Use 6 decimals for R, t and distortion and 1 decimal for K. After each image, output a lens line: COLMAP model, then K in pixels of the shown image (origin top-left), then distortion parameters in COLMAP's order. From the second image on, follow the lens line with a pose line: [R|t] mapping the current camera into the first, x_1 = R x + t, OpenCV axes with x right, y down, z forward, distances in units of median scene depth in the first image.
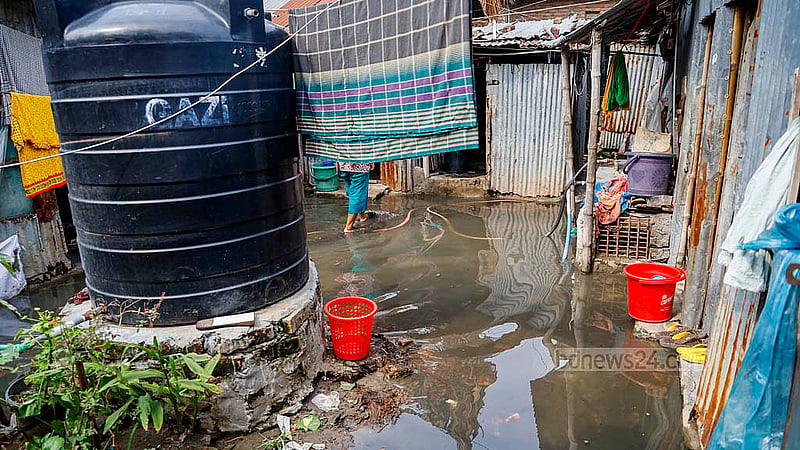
lens RADIAL K [[571.5, 0, 400.0], [0, 571.5, 225.0], [0, 0, 1]] dist [-0.105191, 0.163413]
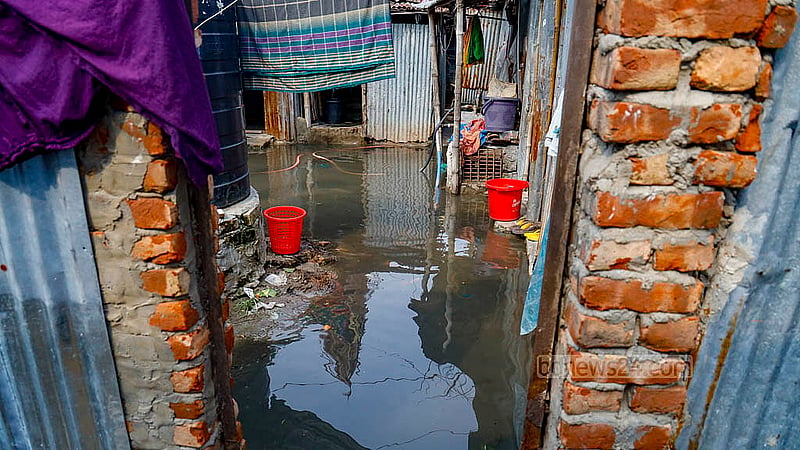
lens RADIAL K [[584.8, 0, 400.0], [0, 584.8, 225.0], [0, 0, 1]] dist [0.000375, 0.000633]
pose [[0.968148, -0.046747, 0.245975, -0.114701], [0.033491, 0.997766, 0.057801, 0.075259], [-0.248128, -0.047722, 0.967551, -0.233067]]
